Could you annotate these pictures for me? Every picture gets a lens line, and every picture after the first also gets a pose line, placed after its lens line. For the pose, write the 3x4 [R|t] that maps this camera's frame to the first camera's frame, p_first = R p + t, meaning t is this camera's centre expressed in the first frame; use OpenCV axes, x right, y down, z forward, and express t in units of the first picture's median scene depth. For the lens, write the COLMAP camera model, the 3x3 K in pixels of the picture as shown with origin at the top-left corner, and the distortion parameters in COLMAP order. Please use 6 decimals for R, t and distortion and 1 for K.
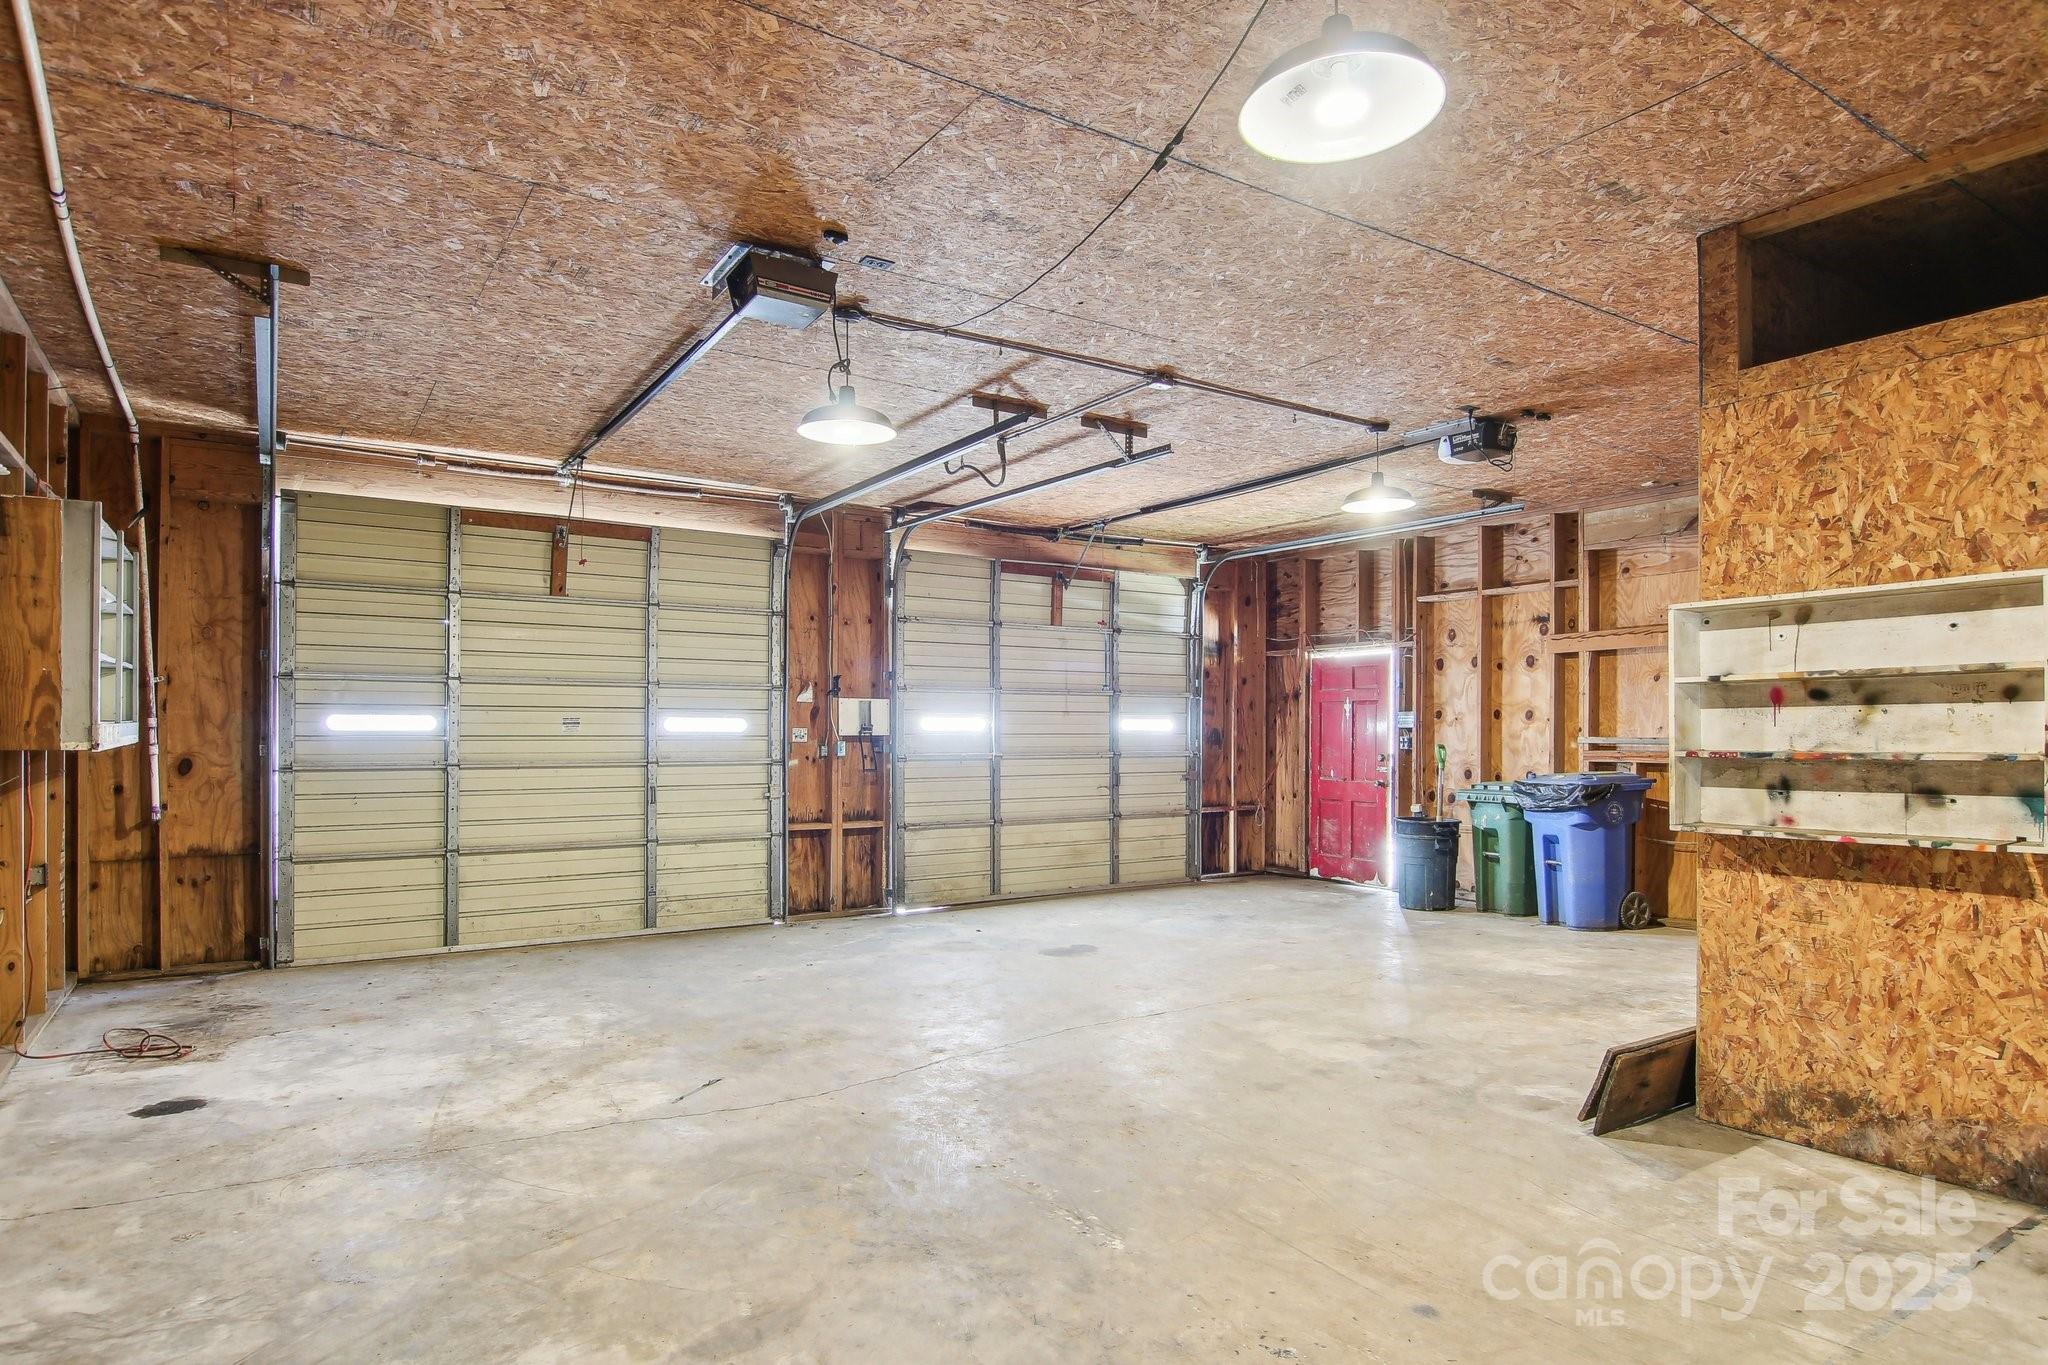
lens RADIAL K [[1156.9, 0, 1023.6], [0, 1156.9, 724.7], [0, 0, 1]] dist [0.000115, -0.001822]
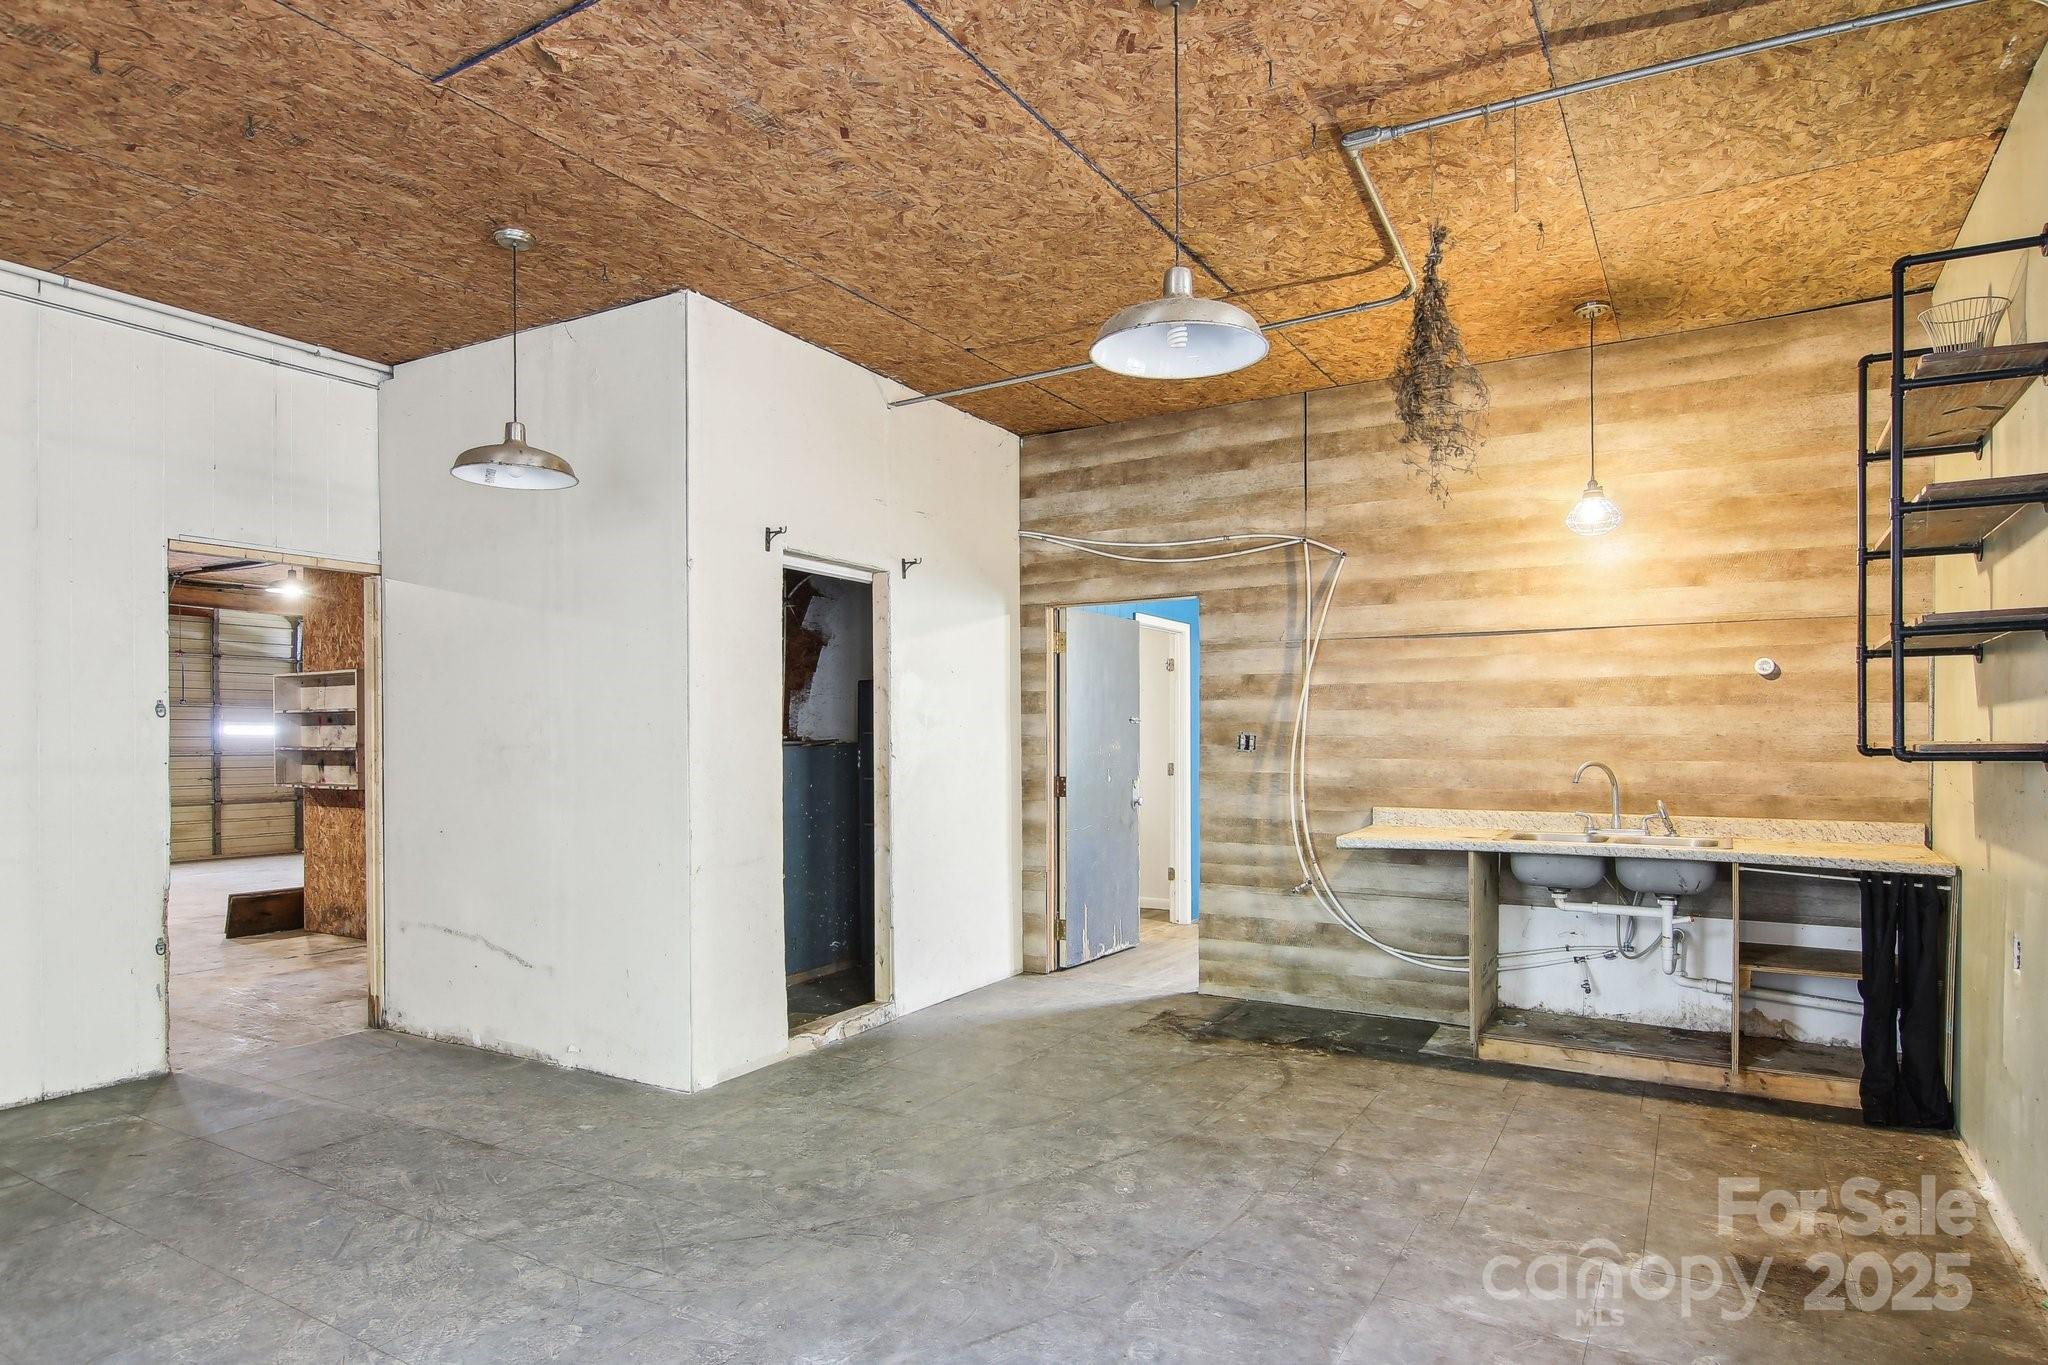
lens RADIAL K [[1156.9, 0, 1036.7], [0, 1156.9, 721.1], [0, 0, 1]] dist [0.000115, -0.001822]
pose [[0.900181, 0.001910, 0.435512, 0.336491], [-0.000965, 0.999997, -0.002390, -0.007448], [-0.435515, 0.001731, 0.900180, -0.535641]]
